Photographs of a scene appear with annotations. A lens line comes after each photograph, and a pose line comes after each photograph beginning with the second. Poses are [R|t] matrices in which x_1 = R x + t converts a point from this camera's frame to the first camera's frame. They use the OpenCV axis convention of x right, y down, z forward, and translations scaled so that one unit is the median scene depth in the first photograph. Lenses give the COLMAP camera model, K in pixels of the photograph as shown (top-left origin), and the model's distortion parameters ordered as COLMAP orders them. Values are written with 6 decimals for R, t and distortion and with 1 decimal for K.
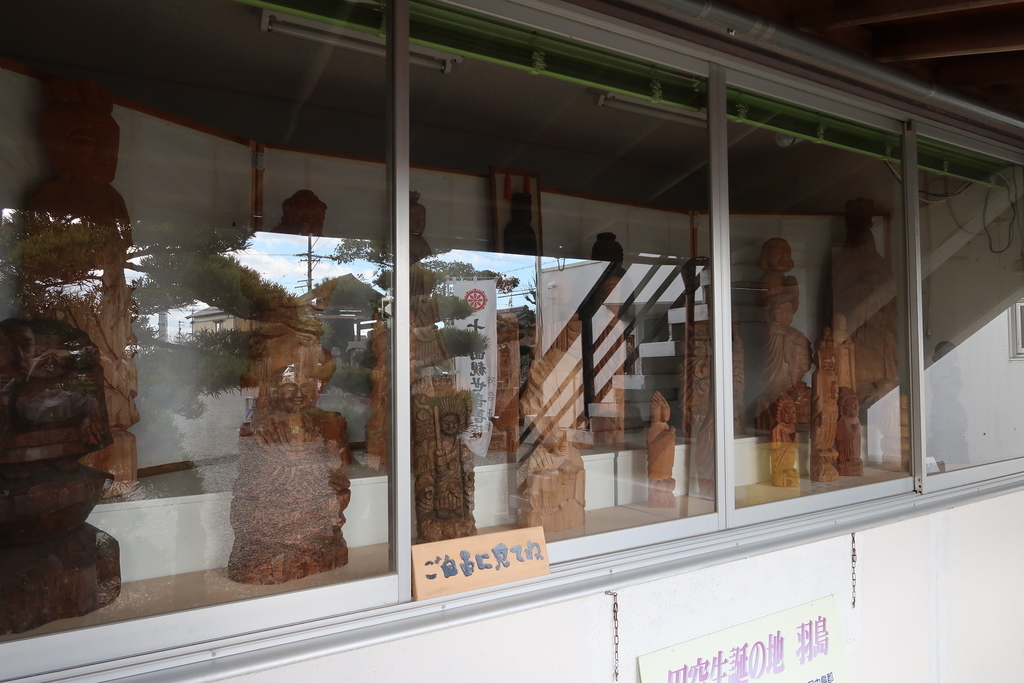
lens RADIAL K [[739.9, 0, 516.5], [0, 739.9, 336.5], [0, 0, 1]] dist [-0.003763, 0.005991]
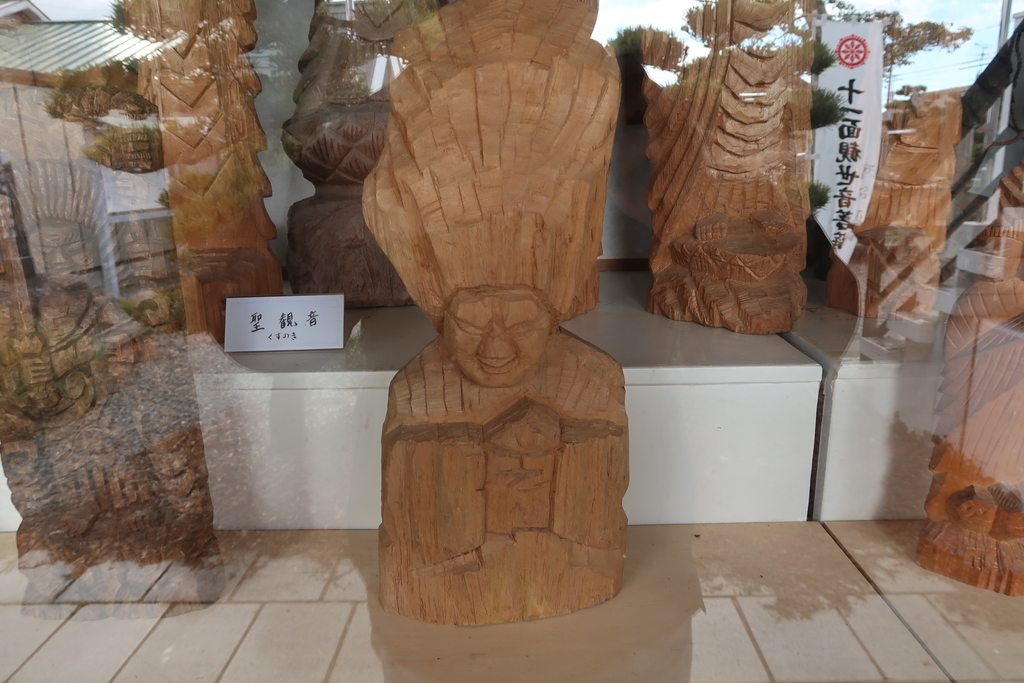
lens RADIAL K [[739.9, 0, 516.5], [0, 739.9, 336.5], [0, 0, 1]] dist [-0.003763, 0.005991]
pose [[0.850898, 0.100351, -0.515657, 0.057970], [0.041297, 0.965770, 0.256092, 0.020226], [0.523705, -0.239203, 0.817627, 0.227776]]
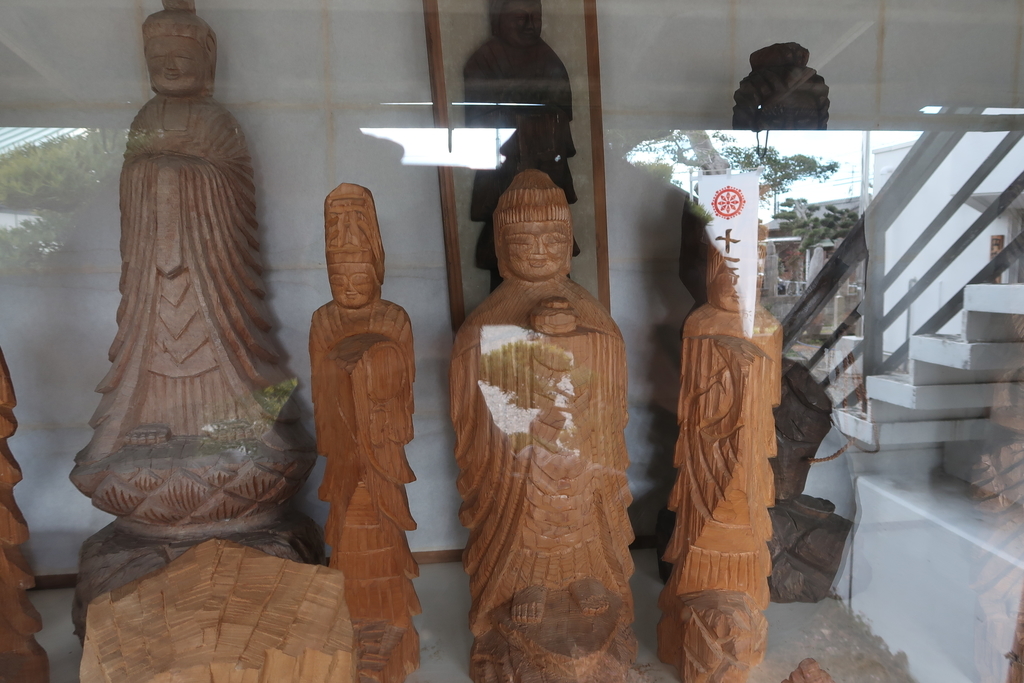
lens RADIAL K [[728.6, 0, 512.0], [0, 728.6, 341.5], [0, 0, 1]] dist [0.088059, -0.132235]
pose [[0.903268, 0.027621, -0.428186, 0.066435], [0.035304, 0.989758, 0.138321, -0.022067], [0.427622, -0.140057, 0.893042, 0.251720]]
